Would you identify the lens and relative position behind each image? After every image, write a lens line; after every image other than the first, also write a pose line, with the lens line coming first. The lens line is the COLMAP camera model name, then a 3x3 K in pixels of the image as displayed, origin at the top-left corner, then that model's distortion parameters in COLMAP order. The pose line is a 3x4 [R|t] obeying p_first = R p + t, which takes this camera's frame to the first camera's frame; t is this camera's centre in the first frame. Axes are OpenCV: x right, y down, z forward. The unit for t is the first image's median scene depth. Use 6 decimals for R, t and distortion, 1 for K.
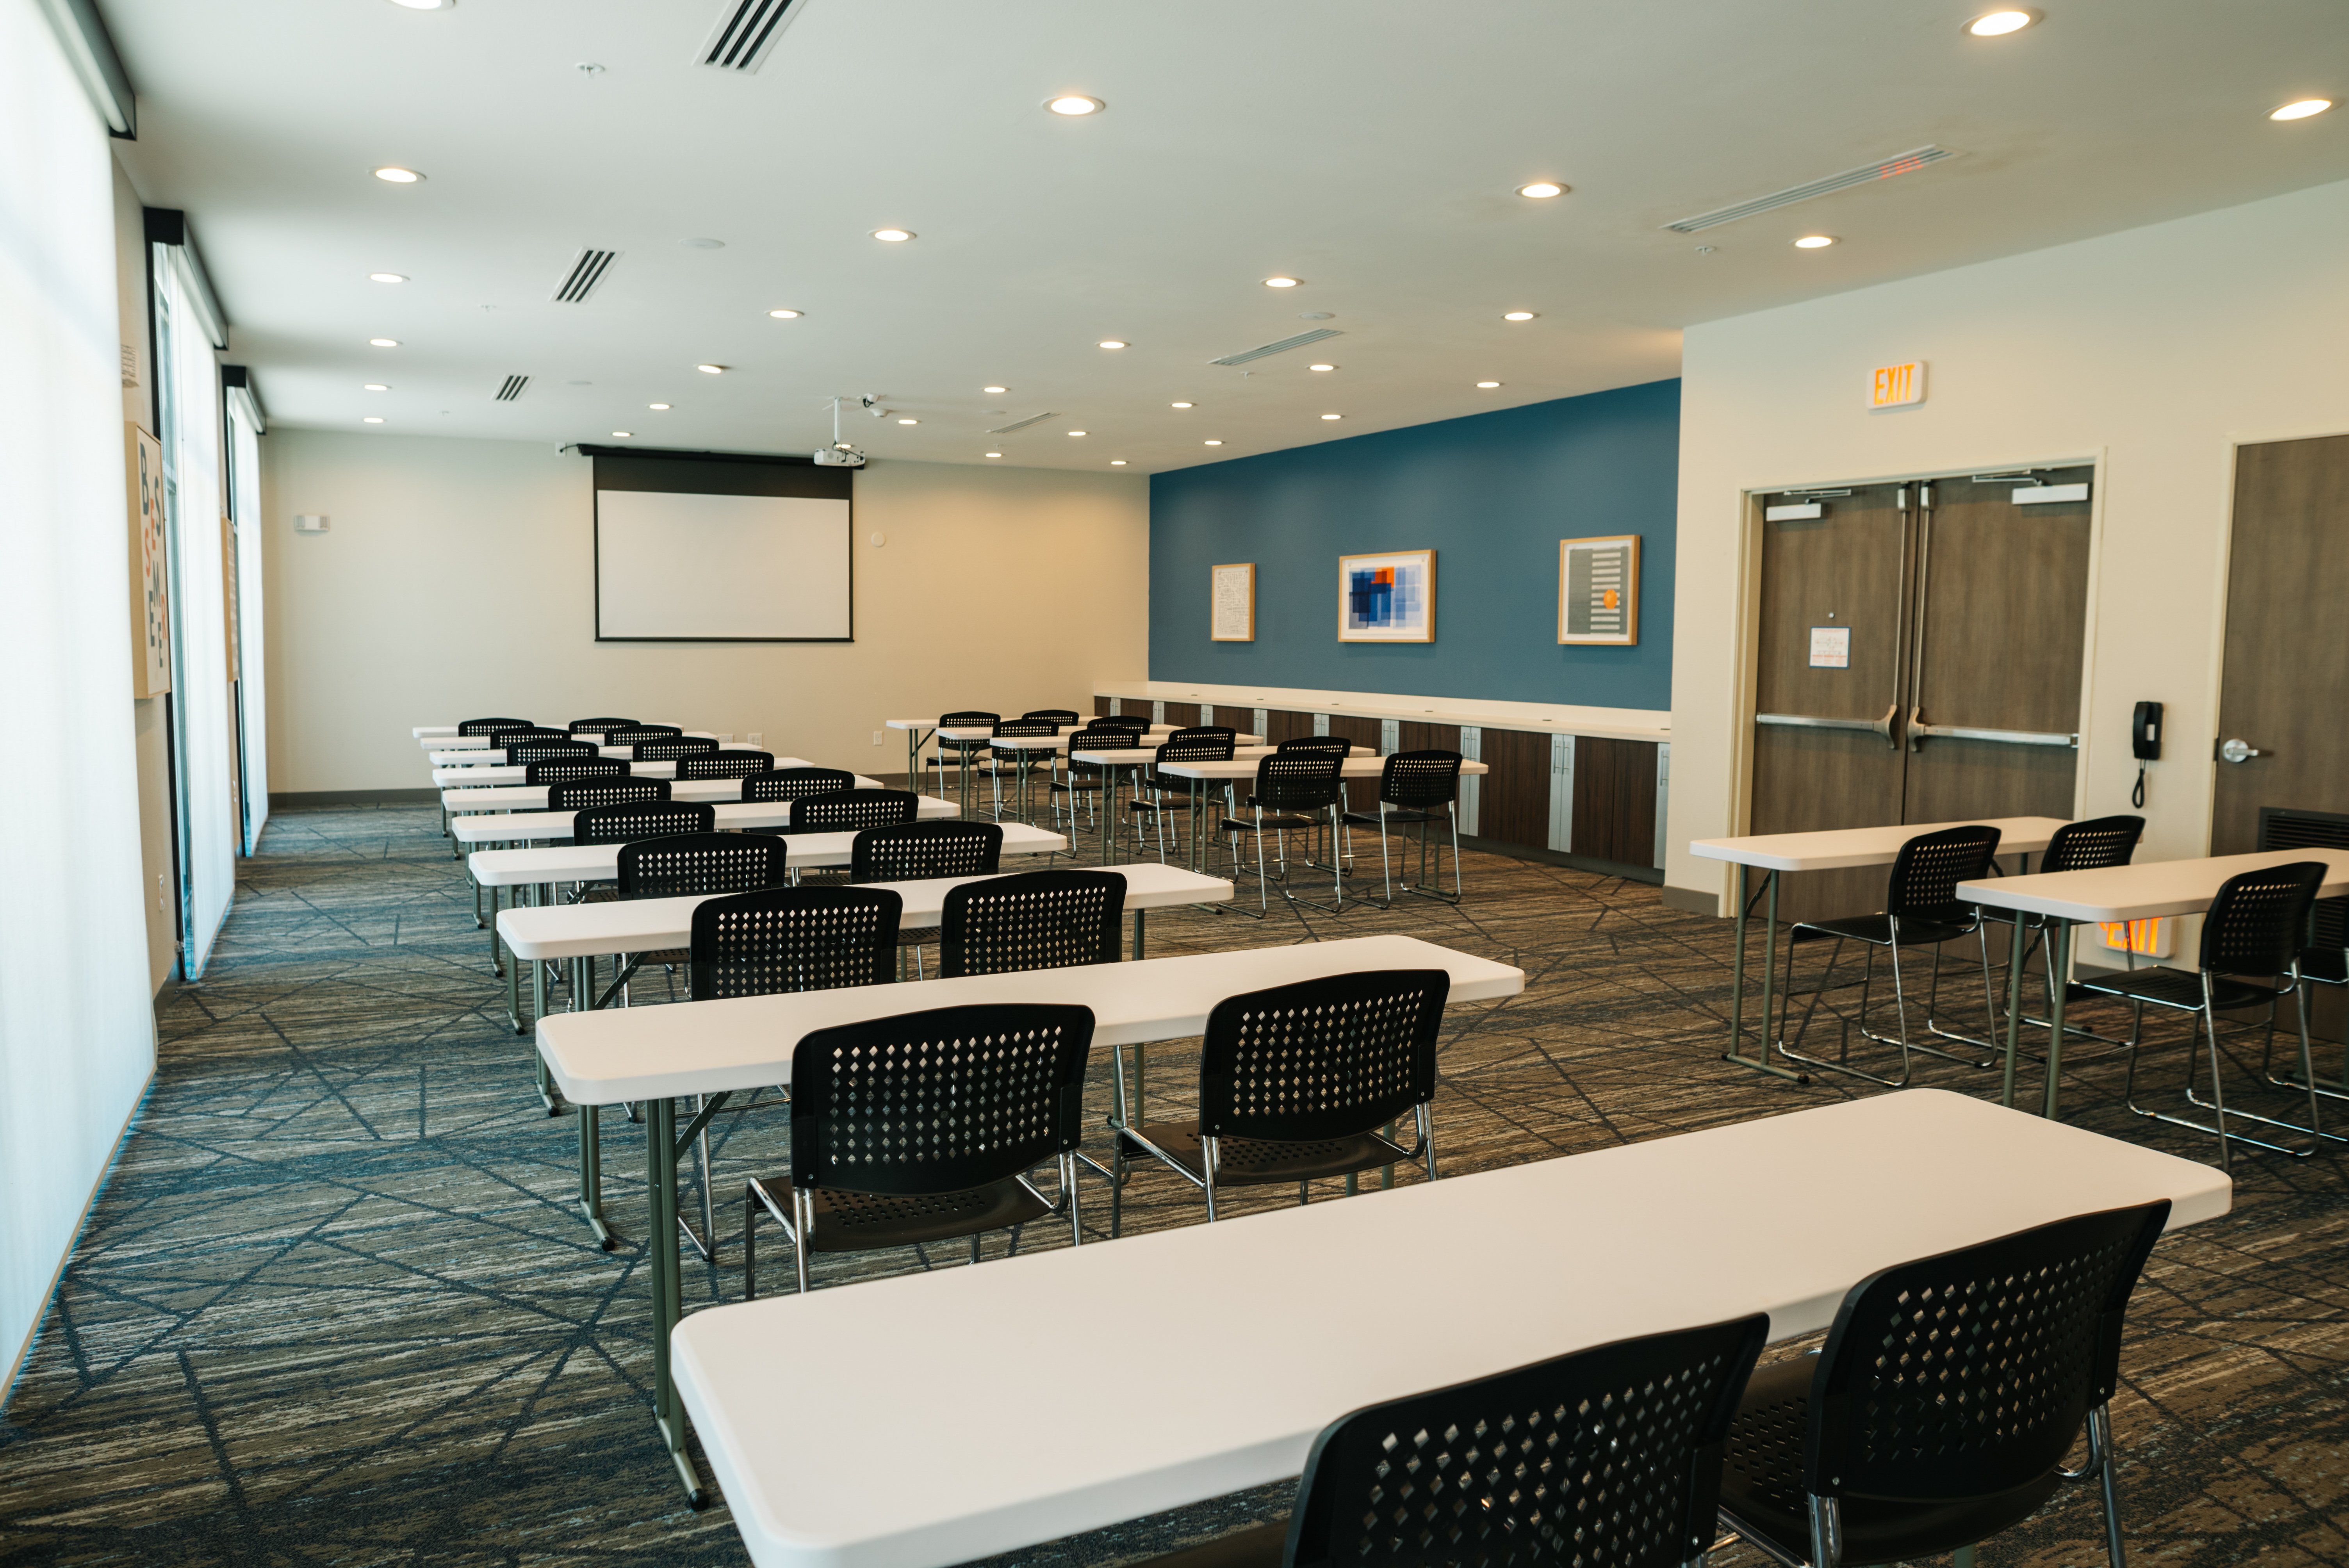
lens RADIAL K [[1609.6, 0, 1172.4], [0, 1609.6, 782.4], [0, 0, 1]] dist [-0.048949, 0.019545]
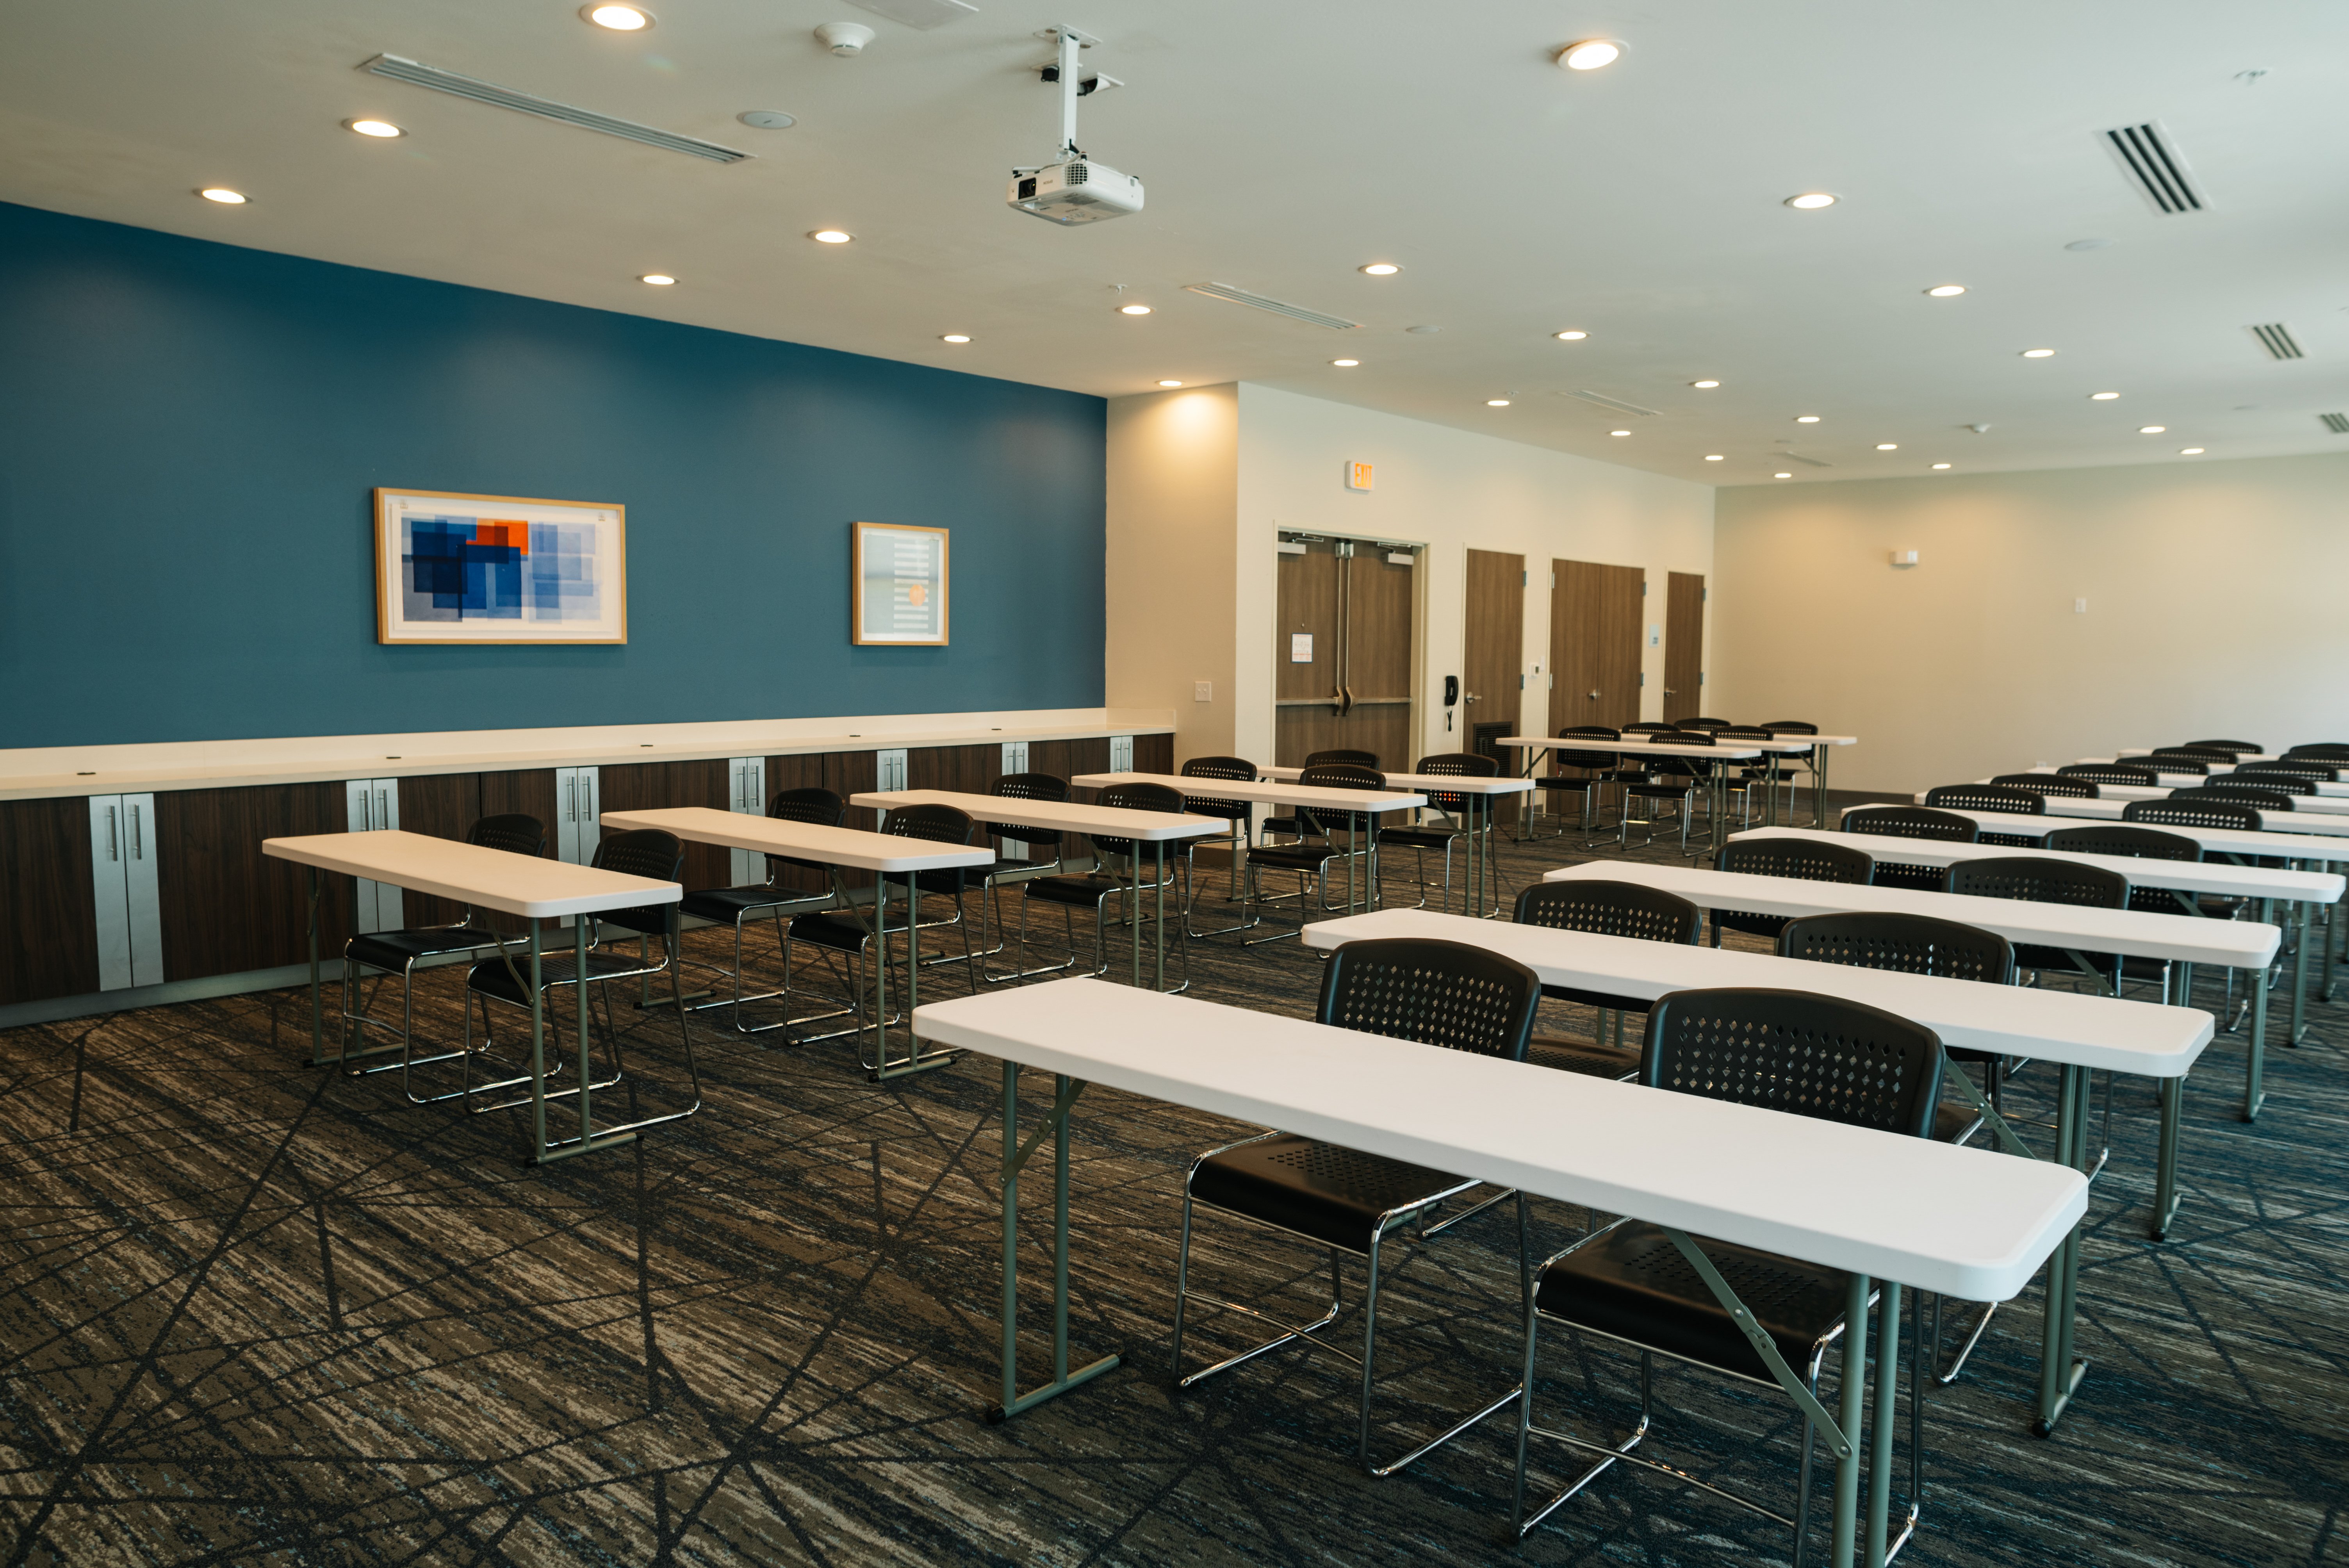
lens RADIAL K [[1609.6, 0, 1170.0], [0, 1609.6, 781.3], [0, 0, 1]] dist [-0.048949, 0.019545]
pose [[-0.374926, -0.088951, 0.922778, -0.590566], [0.071788, 0.989612, 0.124561, -0.105727], [-0.924271, 0.112946, -0.364645, 1.128915]]
